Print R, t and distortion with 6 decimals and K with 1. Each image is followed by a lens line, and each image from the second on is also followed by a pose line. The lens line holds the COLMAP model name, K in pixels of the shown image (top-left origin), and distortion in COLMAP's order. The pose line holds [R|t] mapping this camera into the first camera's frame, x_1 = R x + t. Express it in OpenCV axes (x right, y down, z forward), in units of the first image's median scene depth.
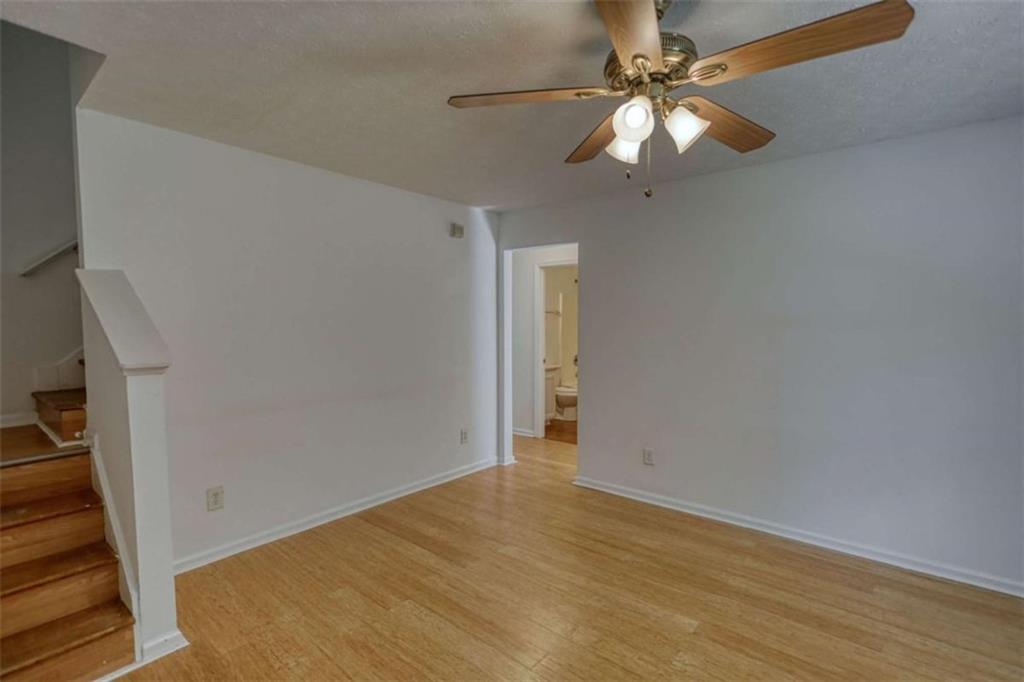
lens RADIAL K [[486.1, 0, 514.6], [0, 486.1, 344.2], [0, 0, 1]] dist [0.000669, -0.000249]
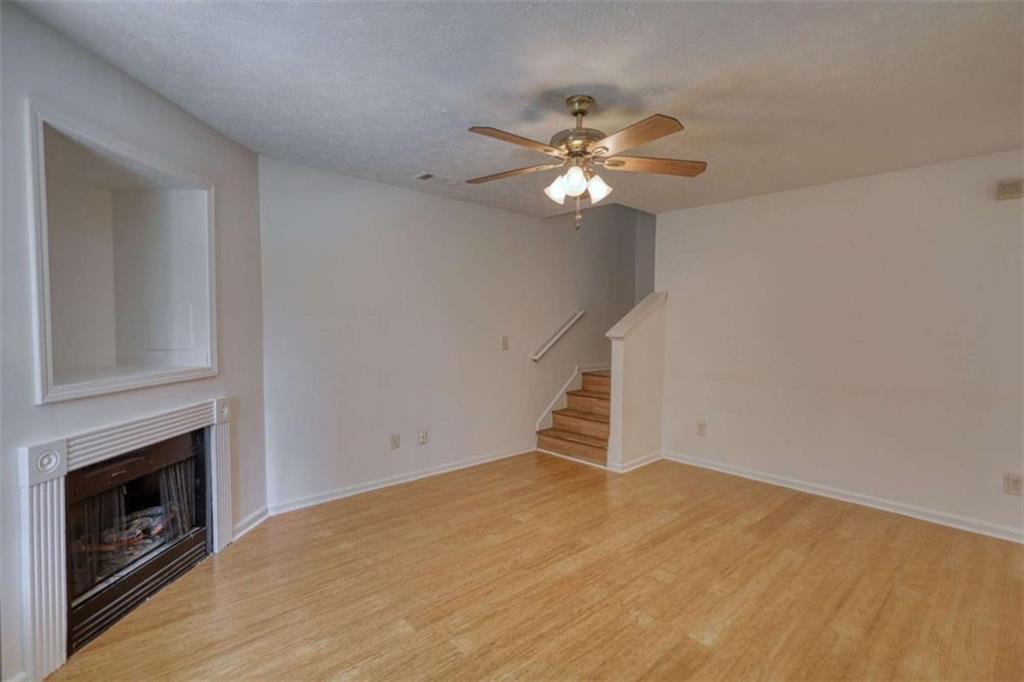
lens RADIAL K [[486.1, 0, 514.6], [0, 486.1, 344.2], [0, 0, 1]] dist [0.000669, -0.000249]
pose [[-0.149123, 0.044740, -0.987806, 1.029071], [-0.045194, 0.997624, 0.052007, -0.022533], [0.987785, 0.052399, -0.146747, 0.579356]]
